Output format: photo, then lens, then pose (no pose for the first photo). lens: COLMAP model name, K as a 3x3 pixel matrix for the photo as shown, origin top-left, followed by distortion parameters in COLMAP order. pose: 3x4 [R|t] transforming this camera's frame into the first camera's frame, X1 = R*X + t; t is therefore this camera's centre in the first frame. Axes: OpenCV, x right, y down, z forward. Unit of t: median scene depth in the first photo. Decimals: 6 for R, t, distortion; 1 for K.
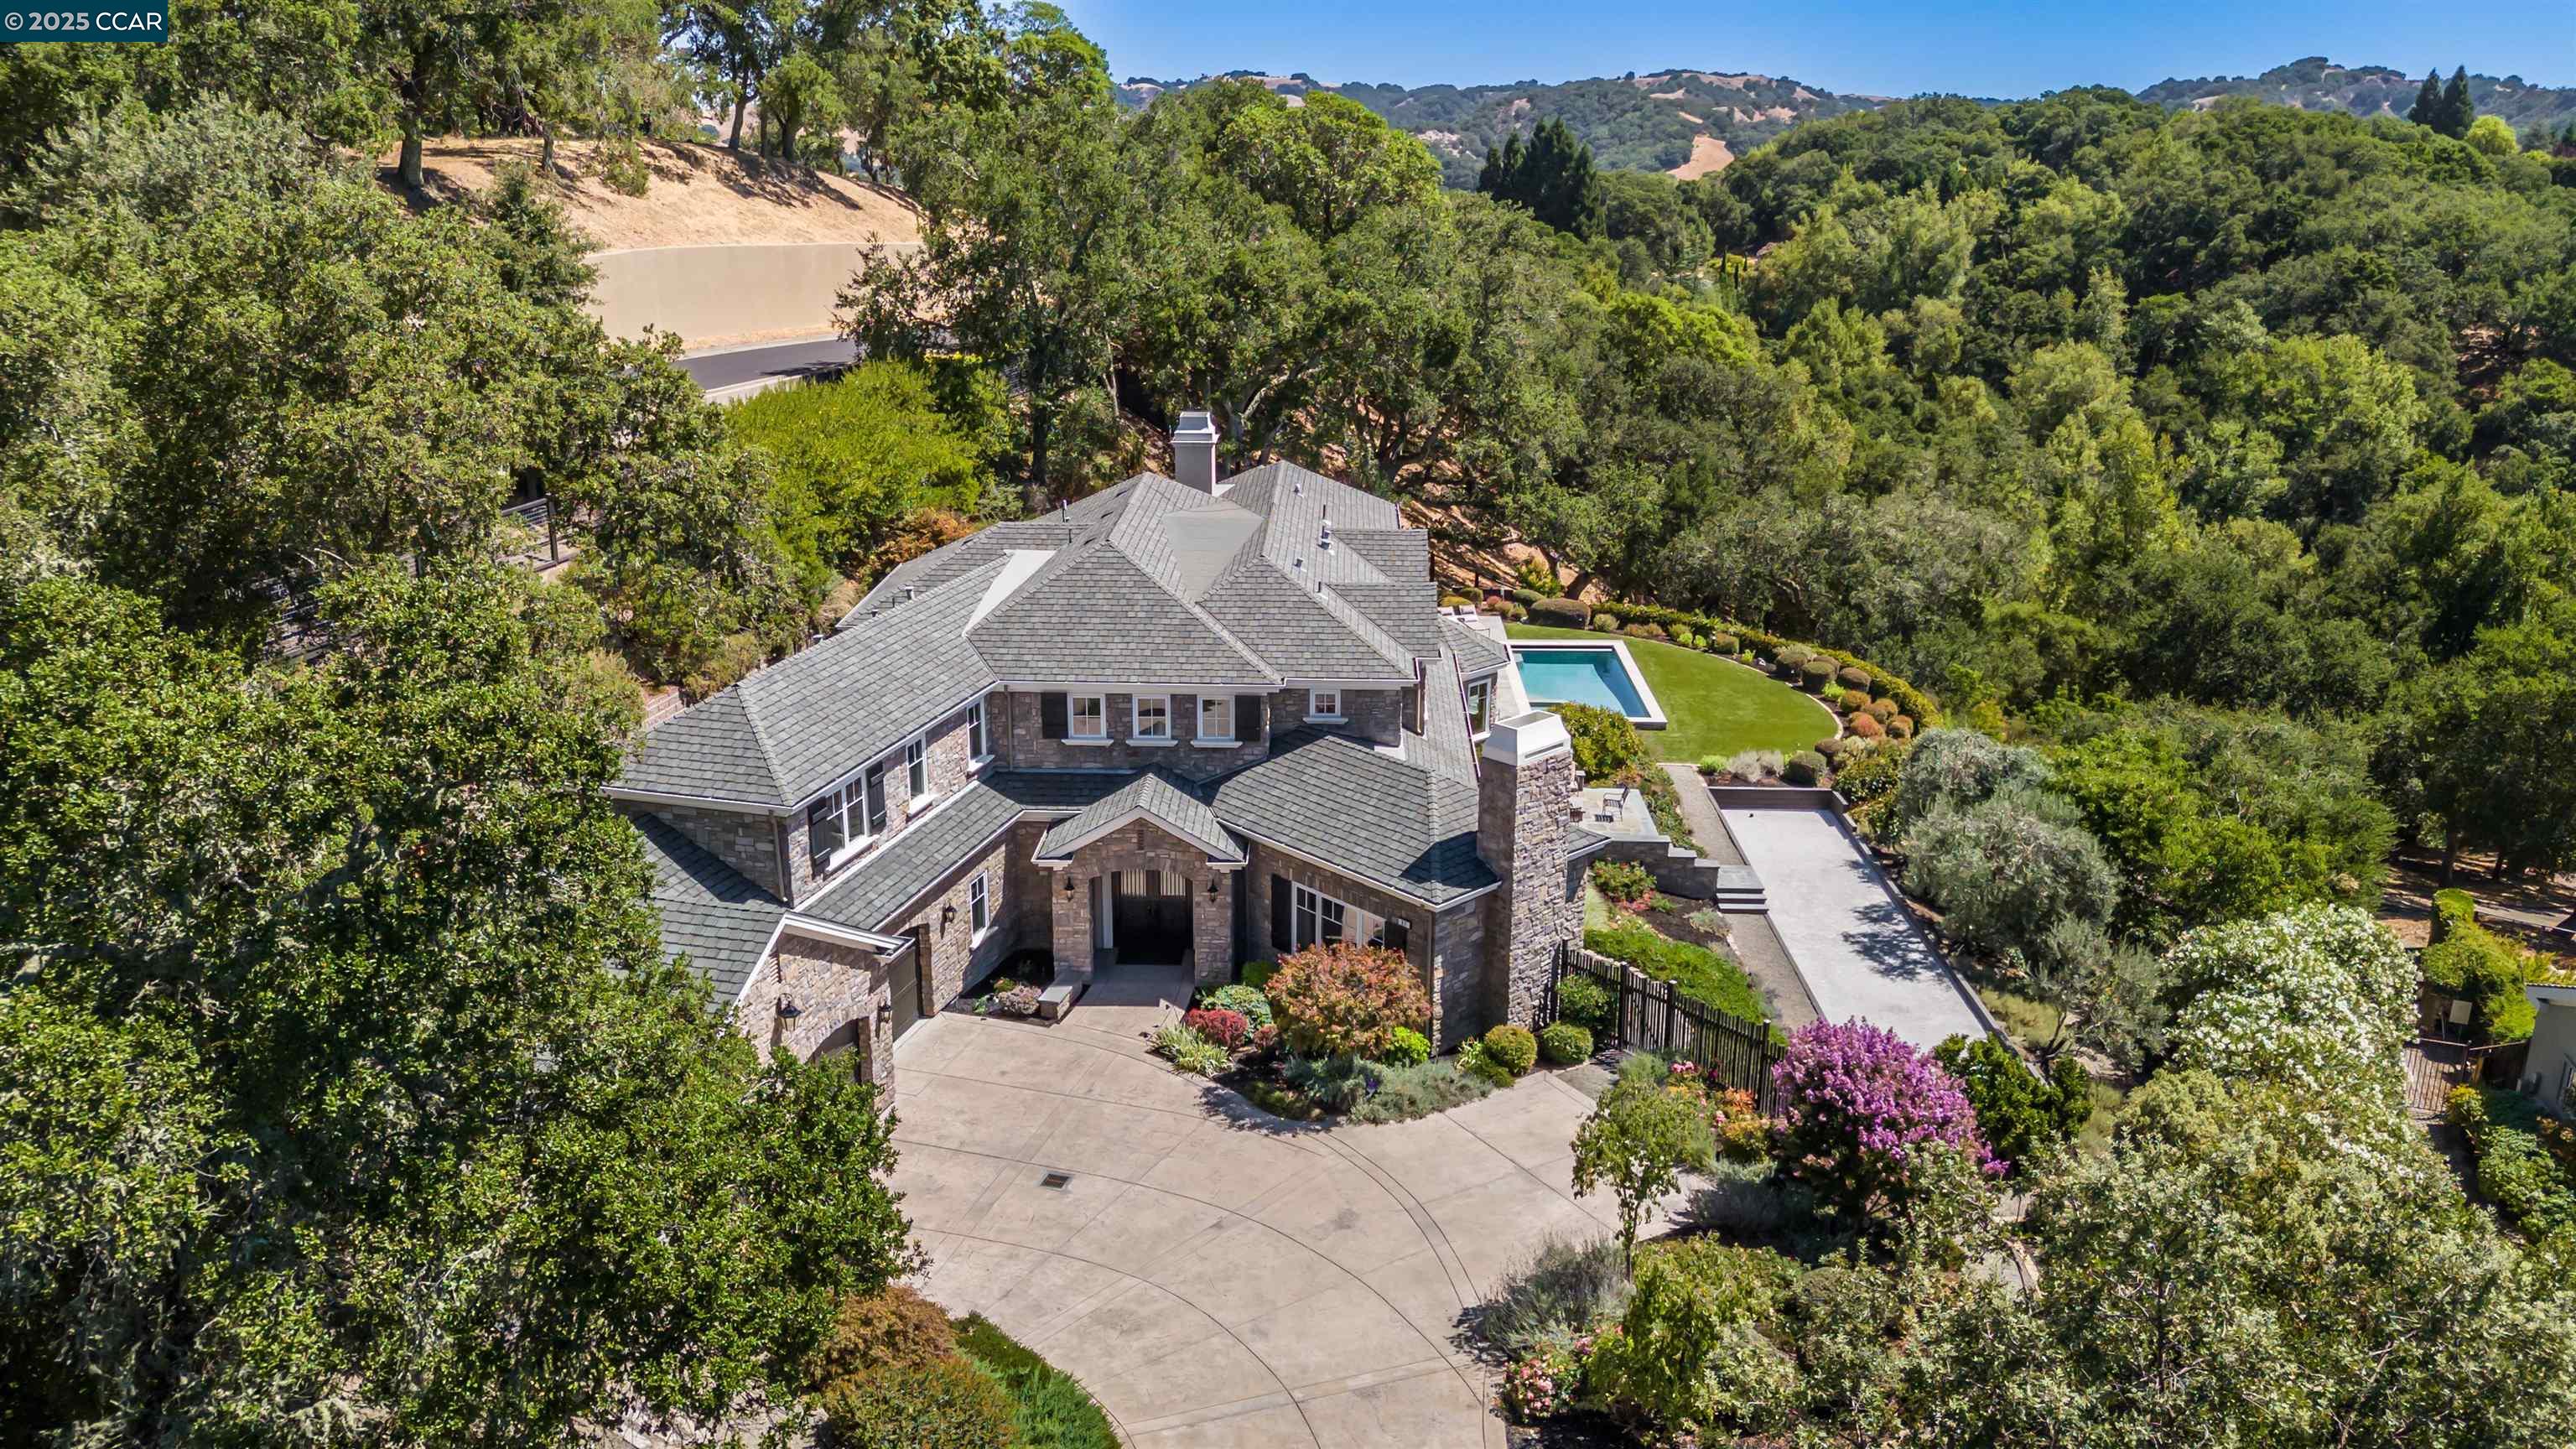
lens RADIAL K [[1854.3, 0, 1304.5], [0, 1854.3, 694.5], [0, 0, 1]] dist [0.103513, -0.157998]
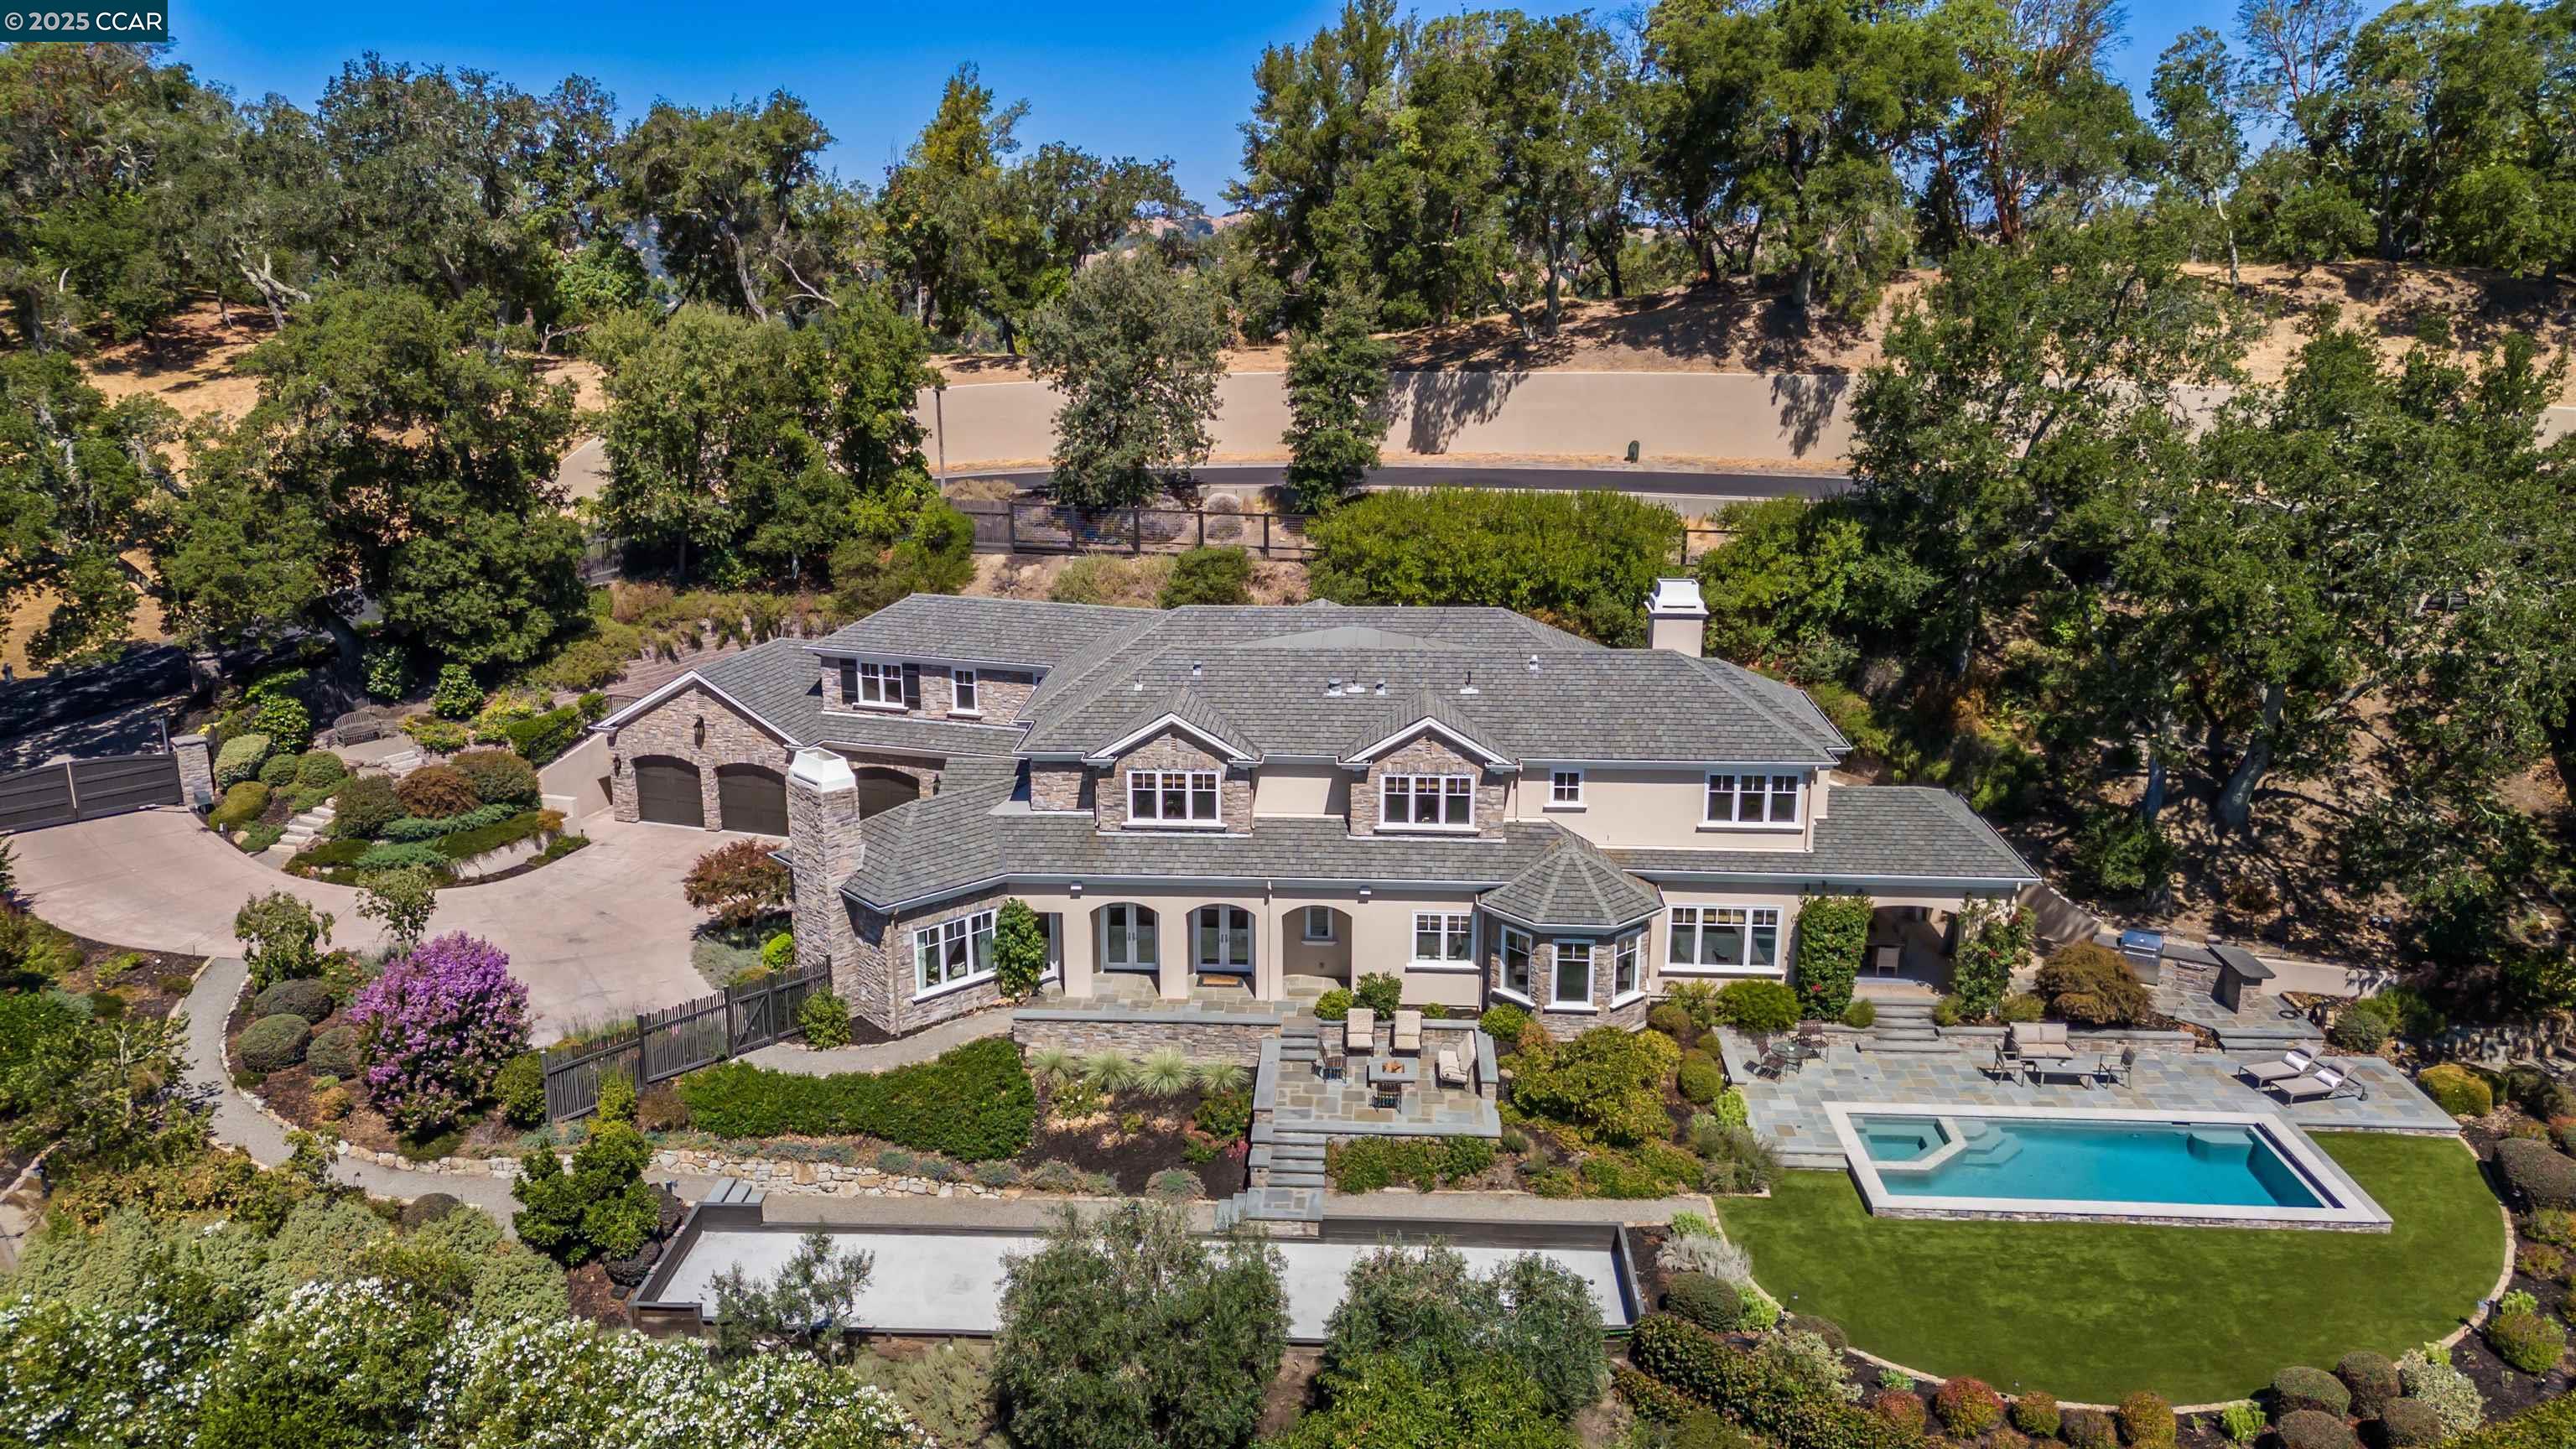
lens RADIAL K [[1838.8, 0, 1259.2], [0, 1838.8, 724.1], [0, 0, 1]] dist [0.067909, -0.066506]
pose [[-0.025229, 0.253029, -0.967130, 1.227090], [-0.285093, 0.925441, 0.249560, -0.371378], [0.958168, 0.282018, 0.048789, 1.159950]]
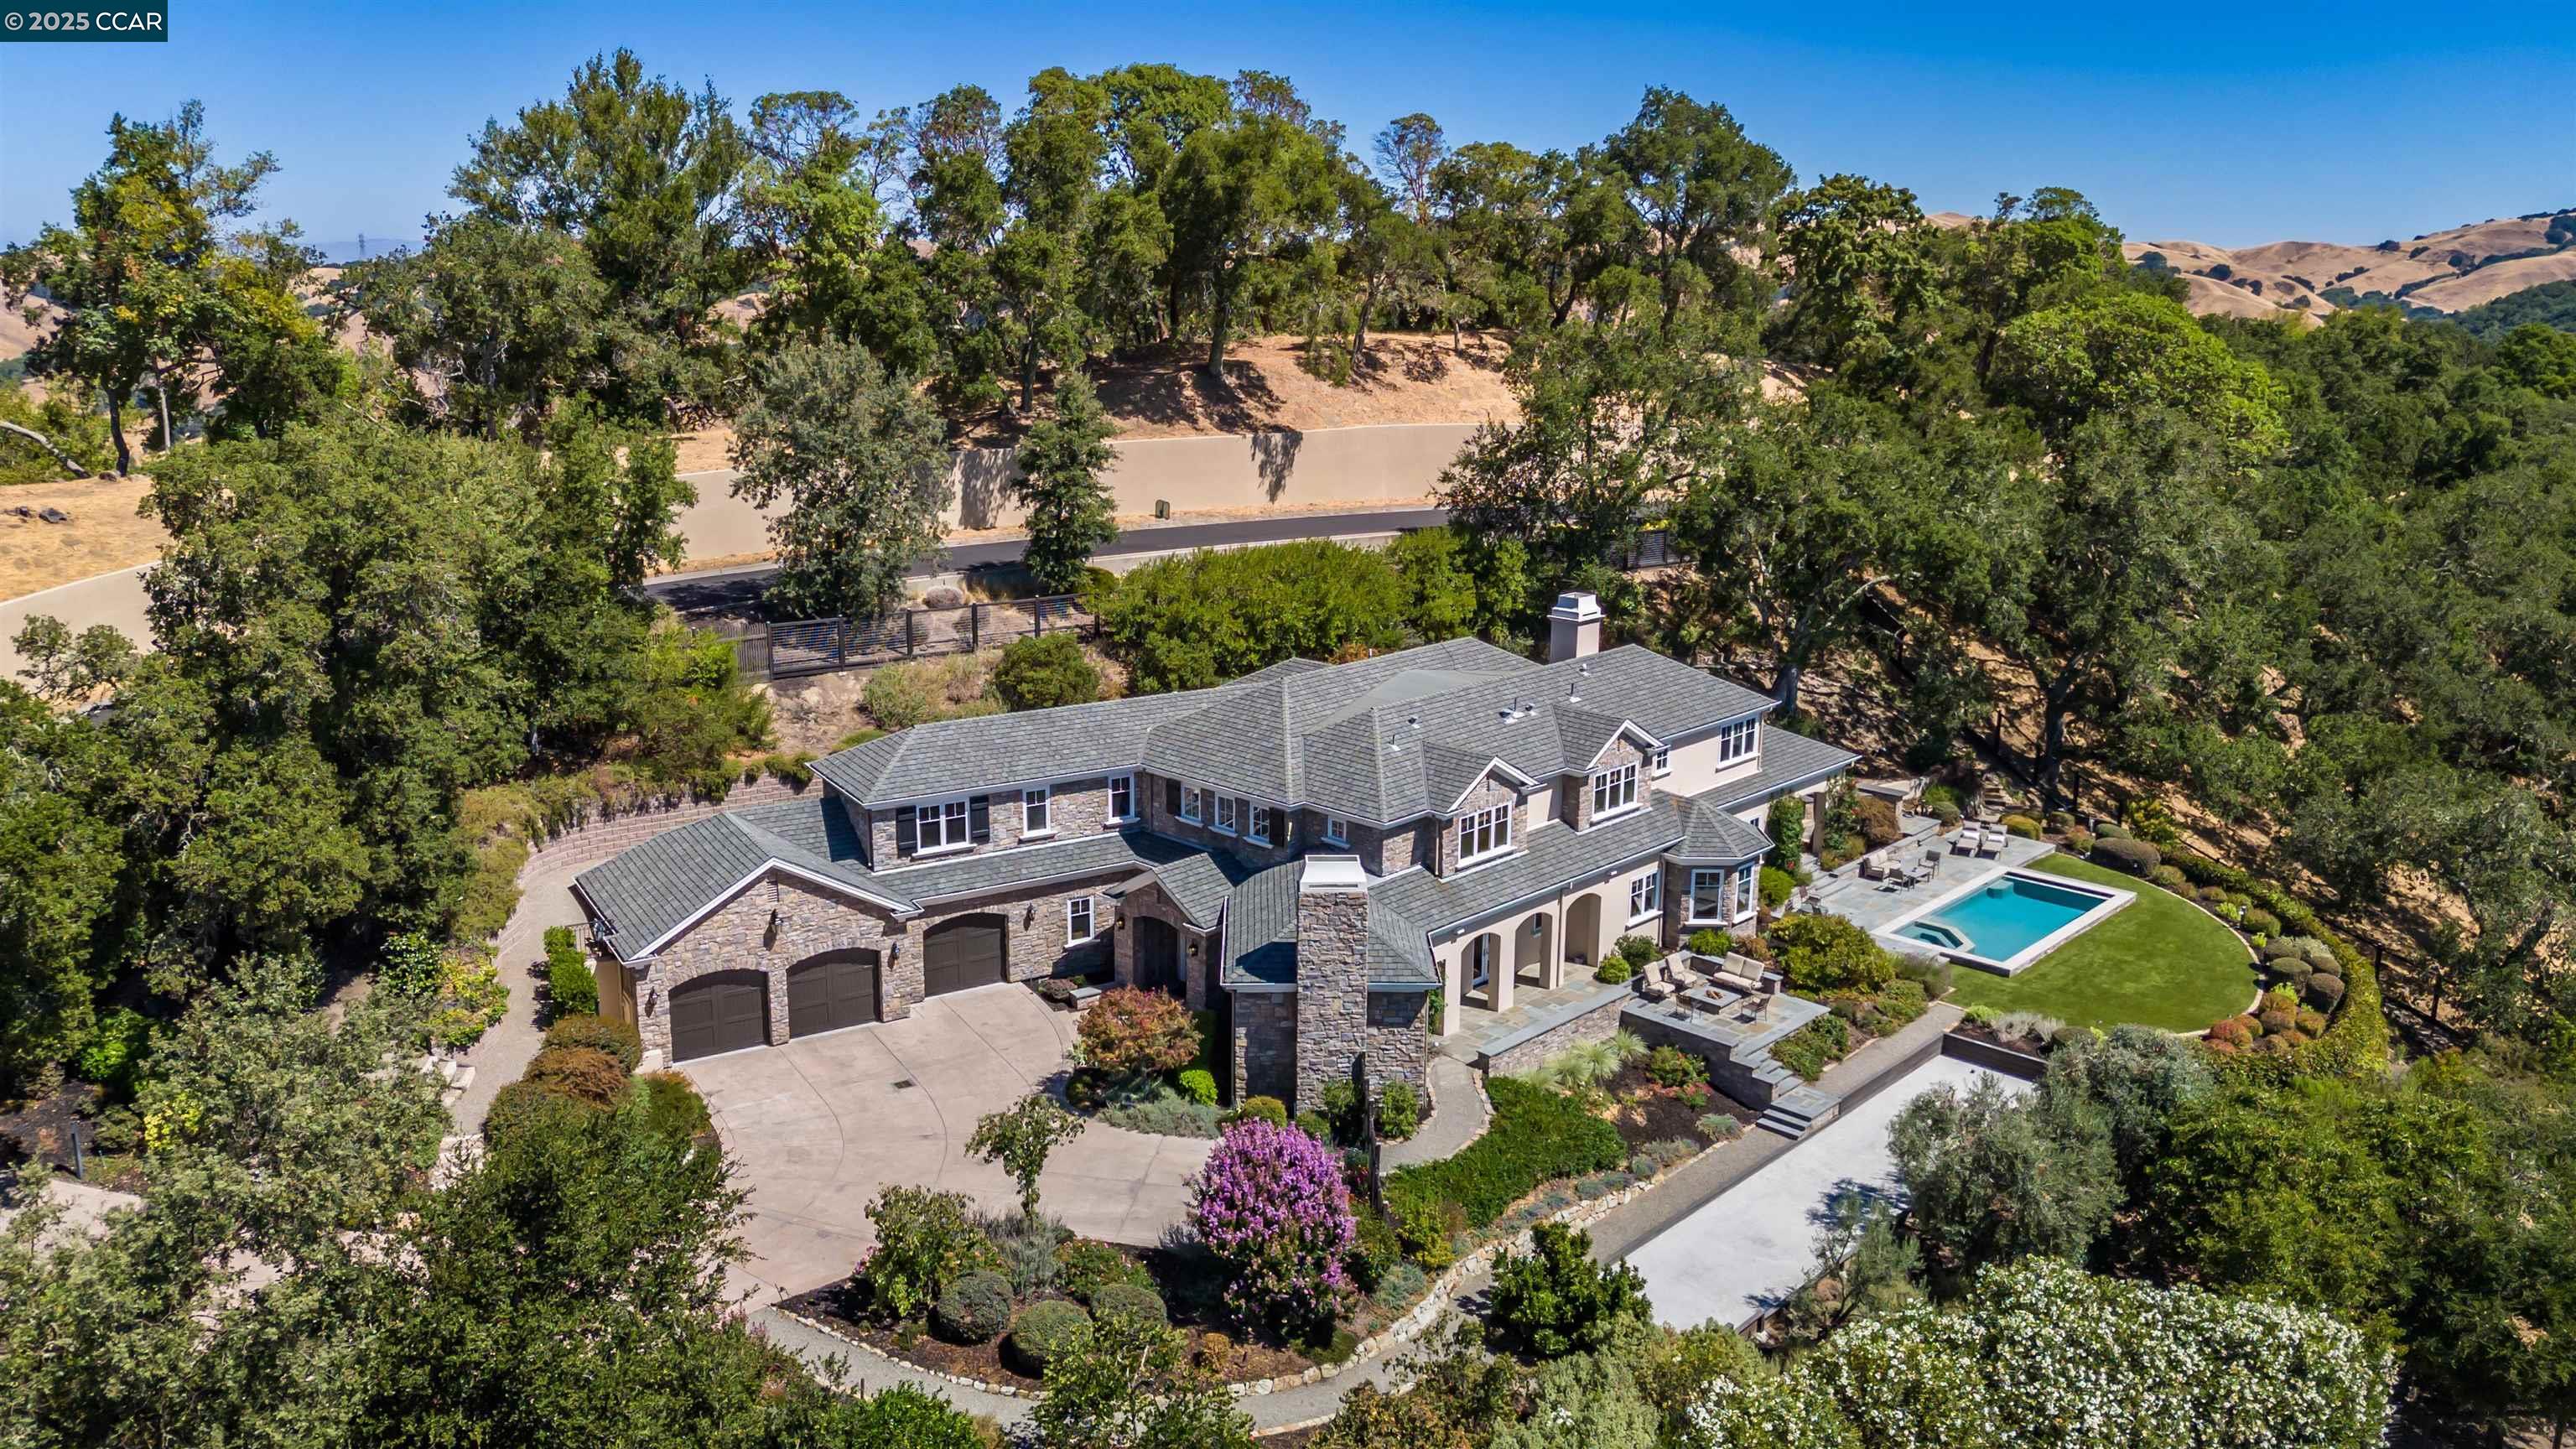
lens RADIAL K [[1854.3, 0, 1304.5], [0, 1854.3, 694.5], [0, 0, 1]] dist [0.103513, -0.157998]
pose [[0.739068, 0.143907, -0.658079, 0.863621], [-0.191330, 0.981526, -0.000240, -0.084785], [0.645887, 0.126088, 0.752948, 0.050597]]
